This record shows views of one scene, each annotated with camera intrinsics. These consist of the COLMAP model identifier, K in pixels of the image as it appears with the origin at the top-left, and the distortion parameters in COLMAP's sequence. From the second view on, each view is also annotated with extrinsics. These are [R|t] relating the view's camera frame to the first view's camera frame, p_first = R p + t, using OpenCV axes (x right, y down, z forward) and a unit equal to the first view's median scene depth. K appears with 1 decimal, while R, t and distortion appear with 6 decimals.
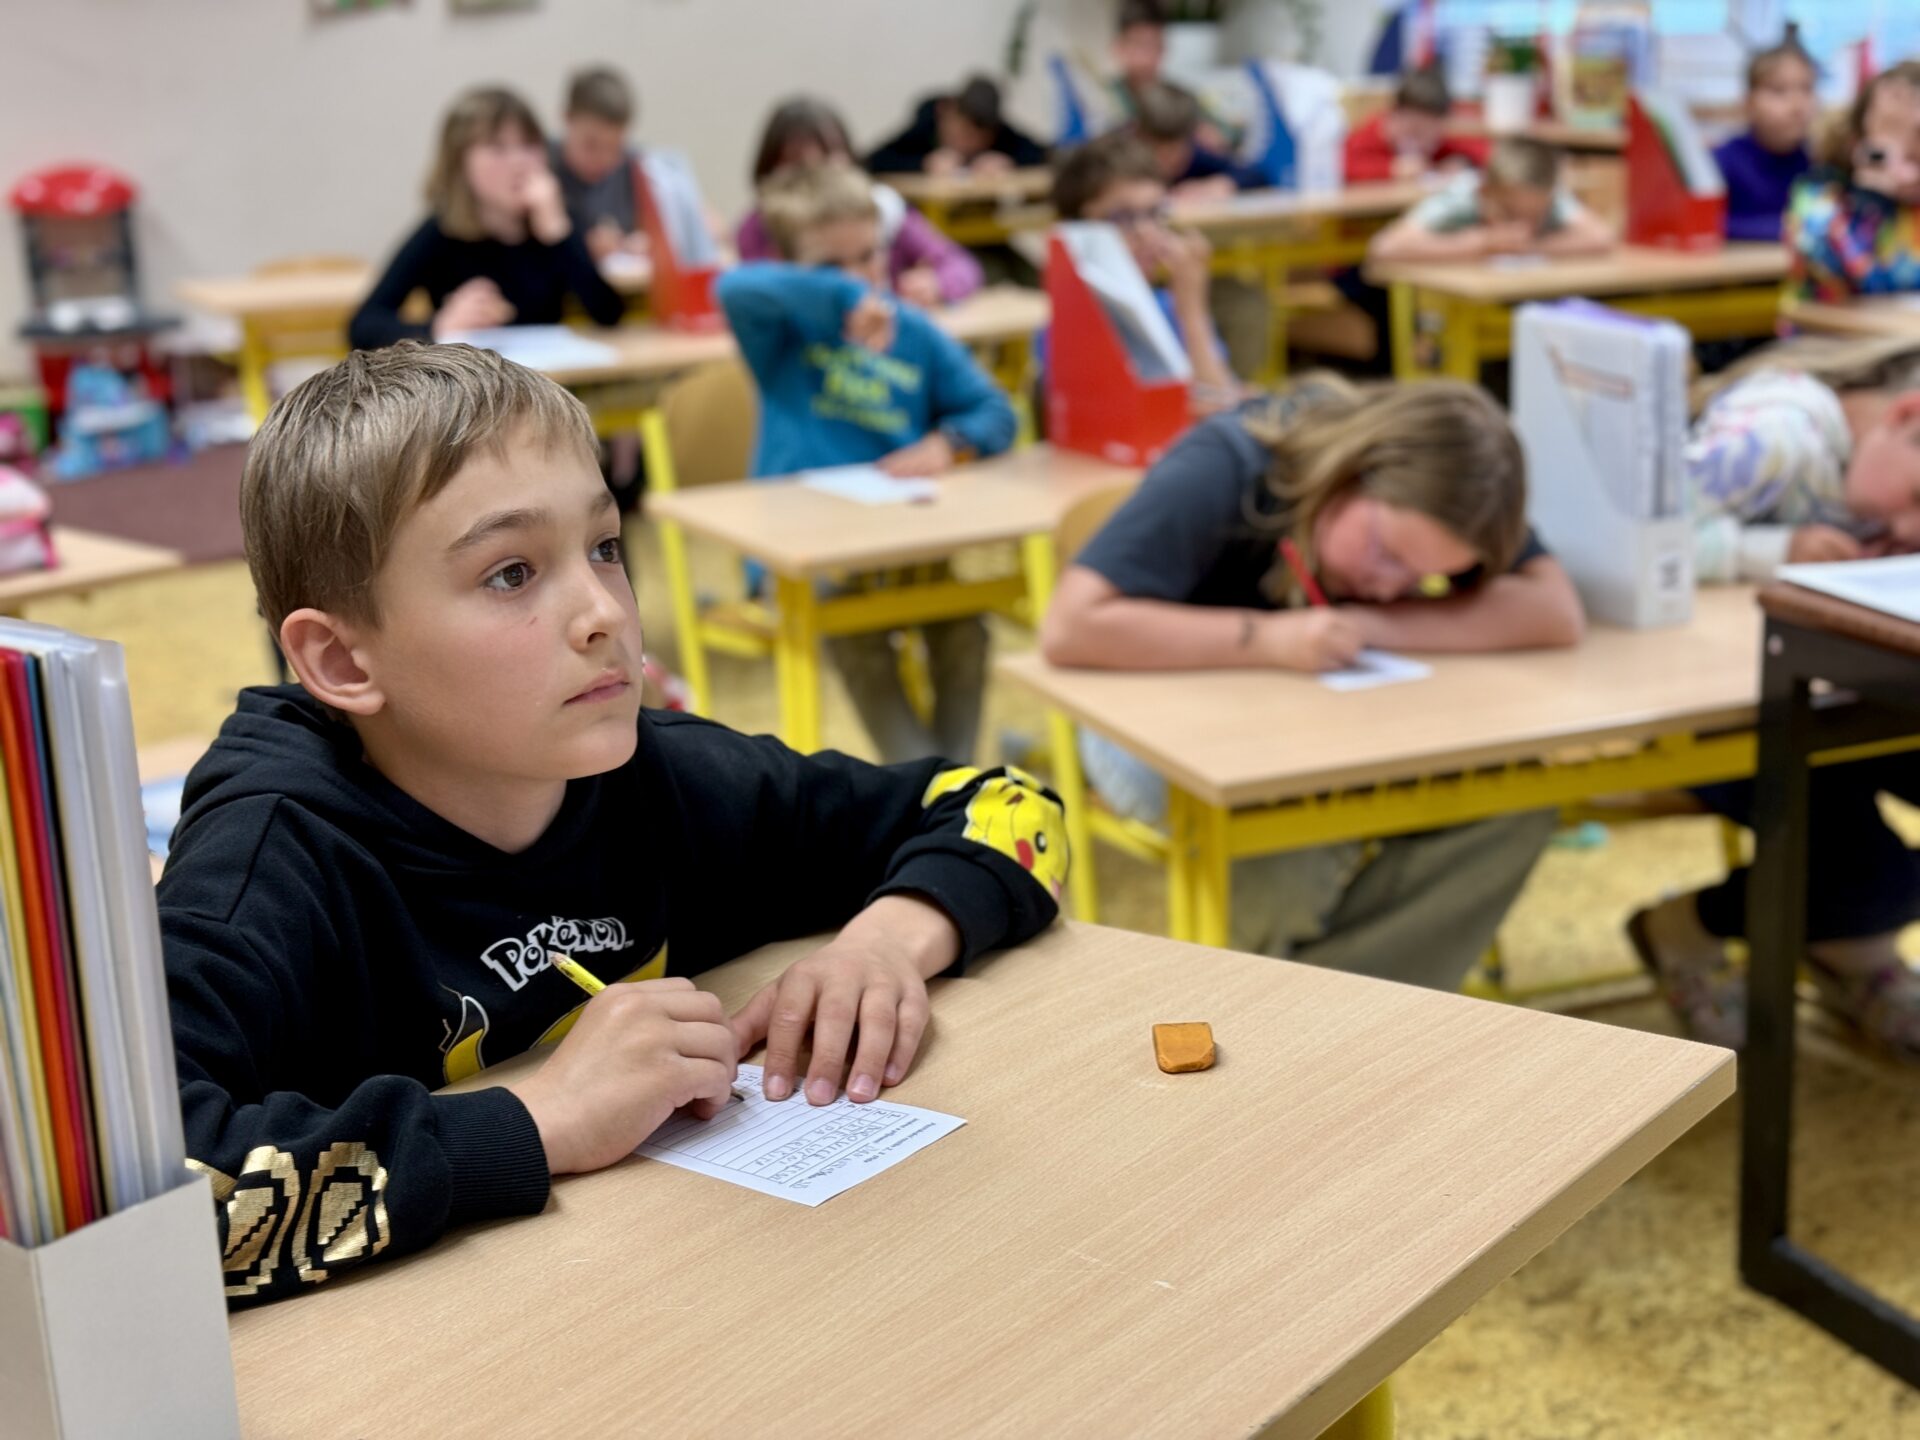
lens RADIAL K [[2785.7, 0, 962.1], [0, 2785.7, 719.3], [0, 0, 1]] dist [0.080114, 0.000000]
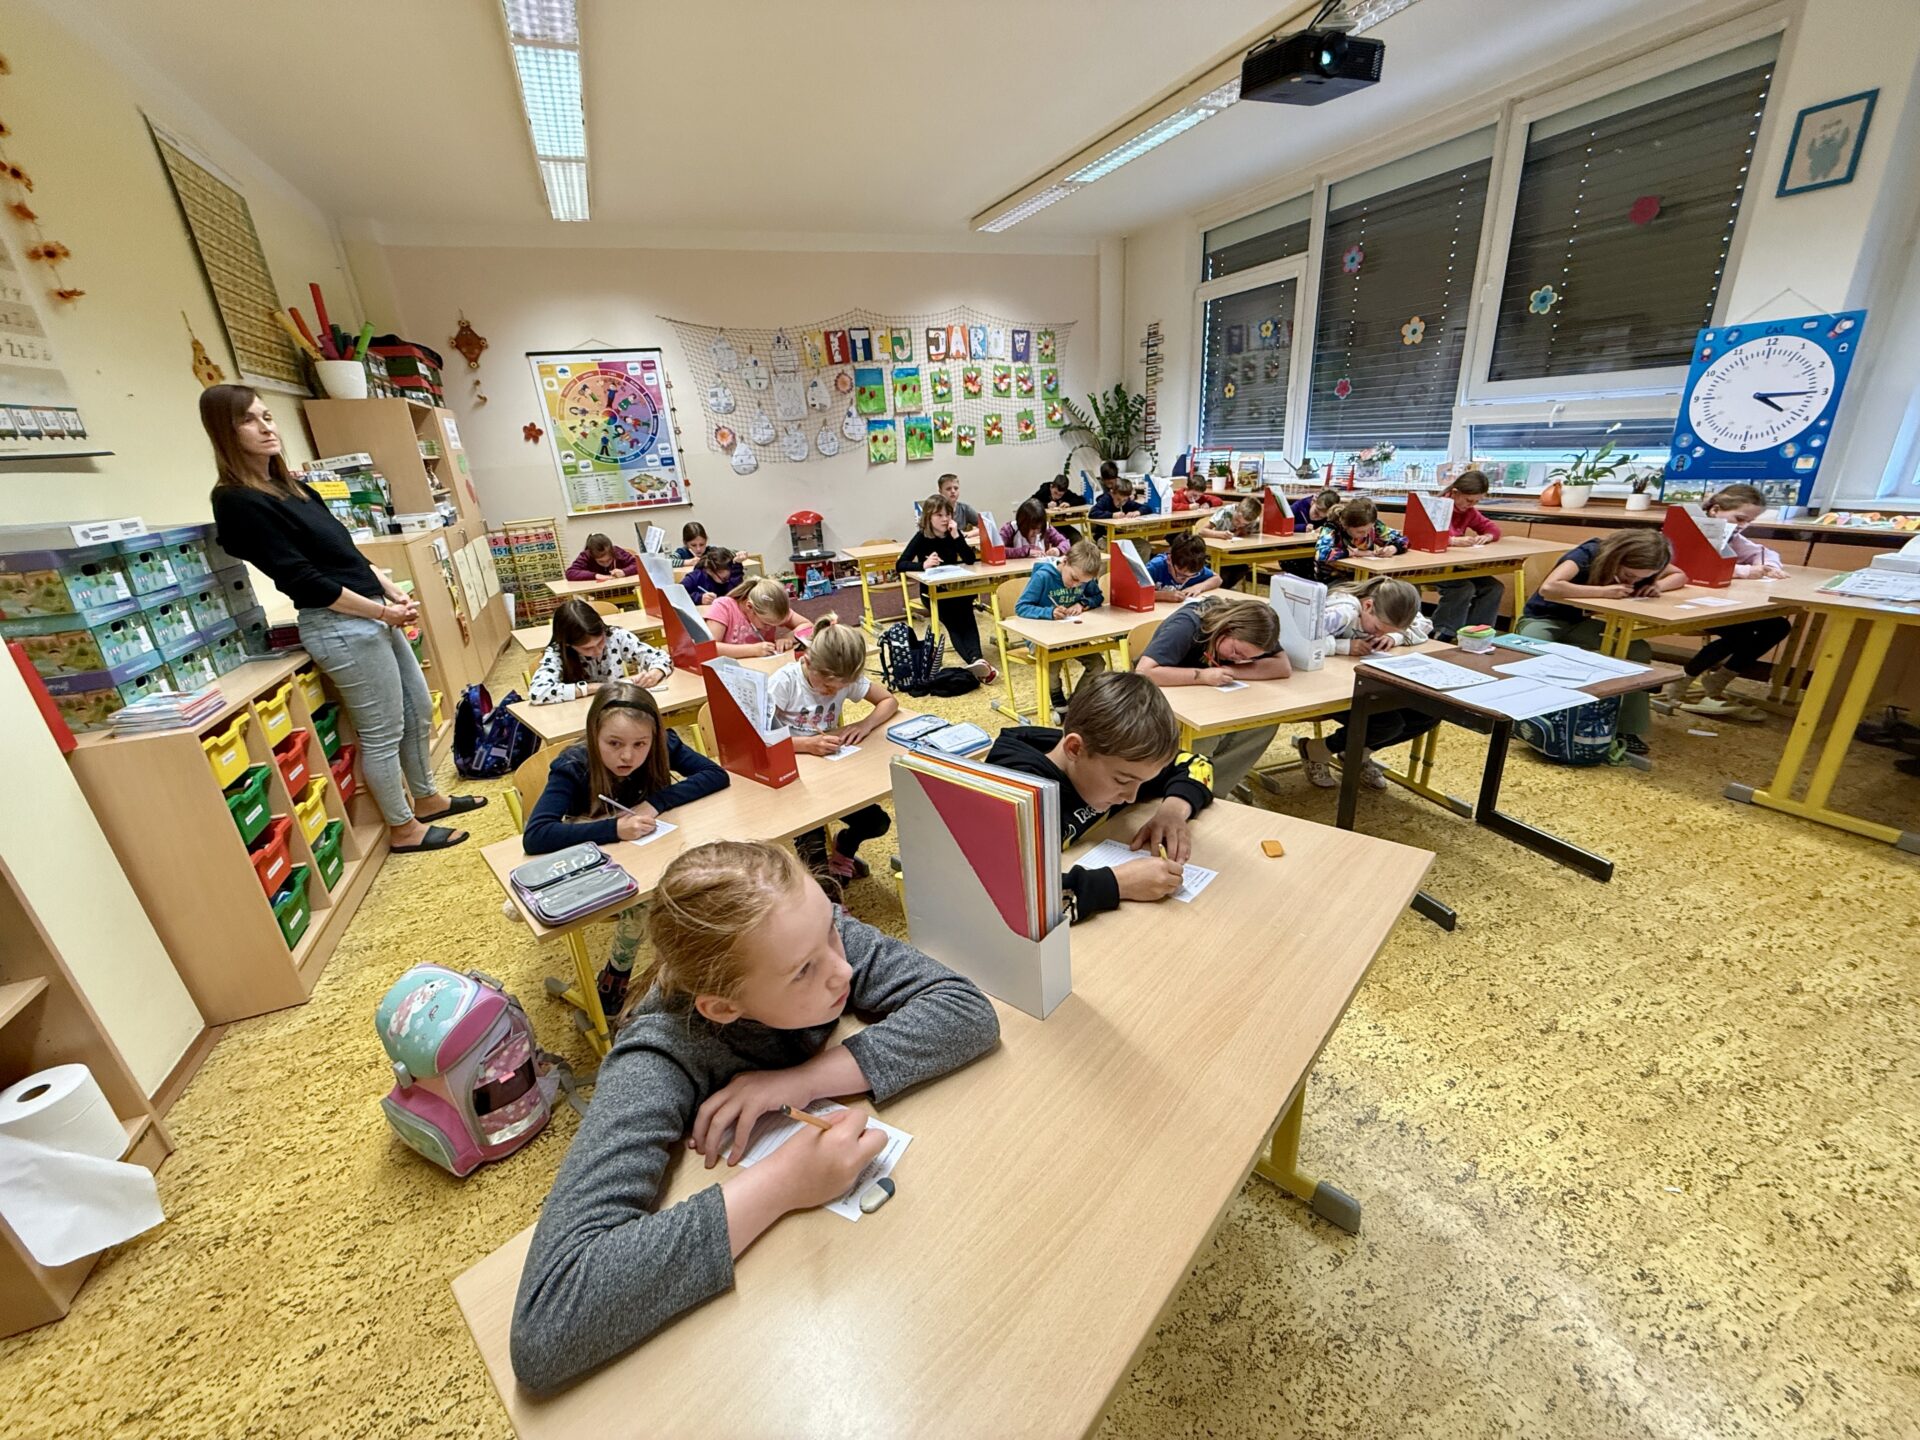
lens RADIAL K [[778.5, 0, 962.7], [0, 778.5, 727.3], [0, 0, 1]] dist [-0.000748, -0.000553]
pose [[0.998804, -0.008257, -0.048199, -0.089859], [0.014169, 0.992227, 0.123636, -0.055681], [0.046803, -0.124171, 0.991156, 0.003691]]
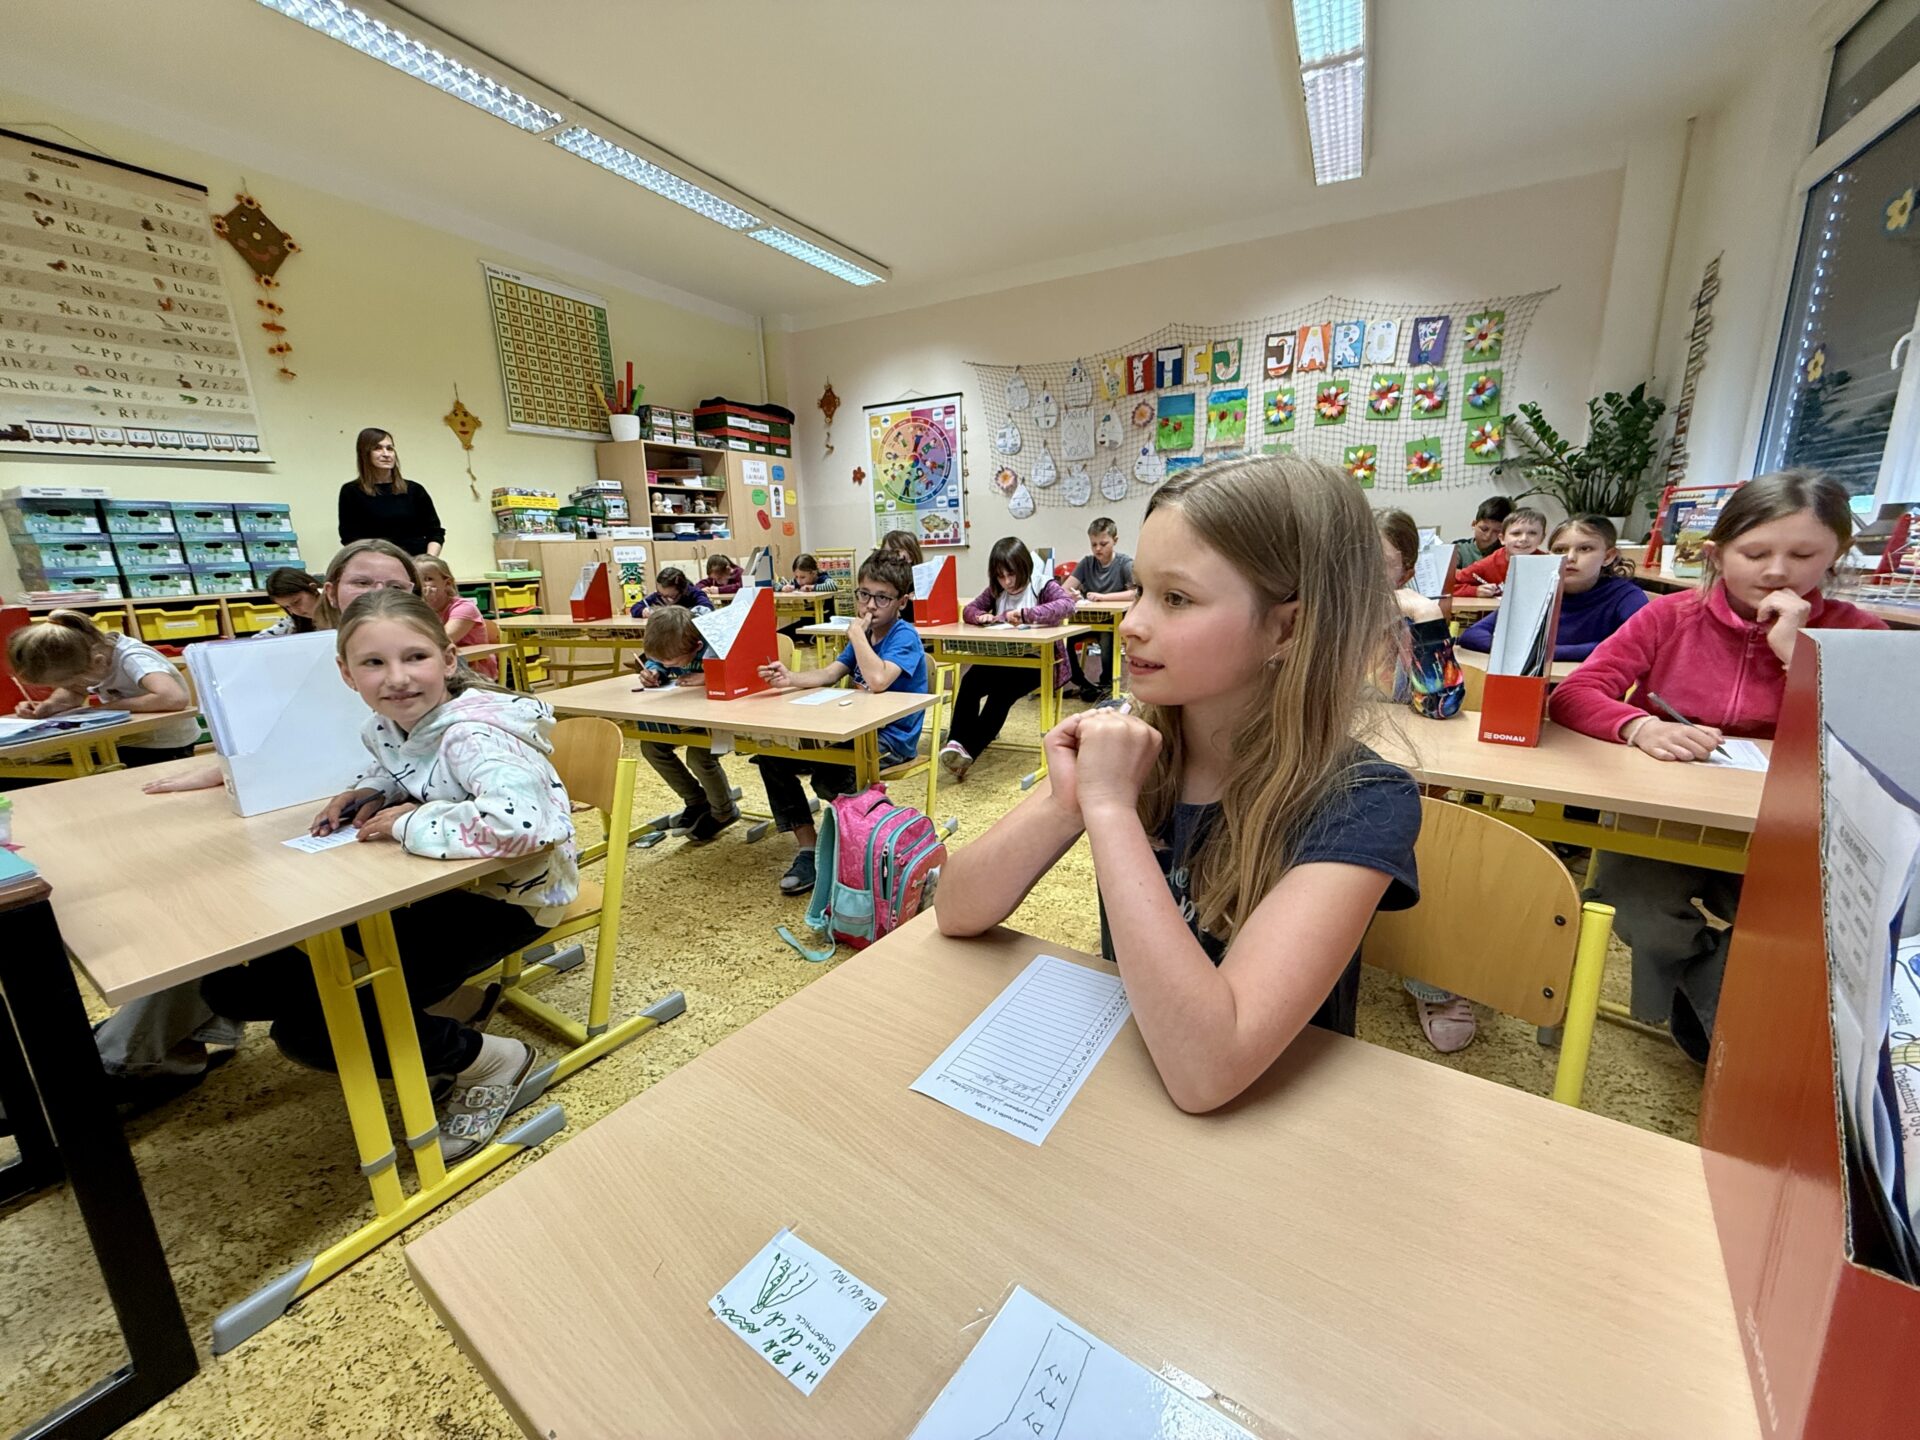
lens RADIAL K [[778.5, 0, 955.2], [0, 778.5, 720.1], [0, 0, 1]] dist [-0.000748, -0.000553]
pose [[0.593894, 0.199068, -0.779526, 0.331446], [-0.184551, 0.976778, 0.108837, -0.113239], [0.783090, 0.079225, 0.616841, 0.430285]]
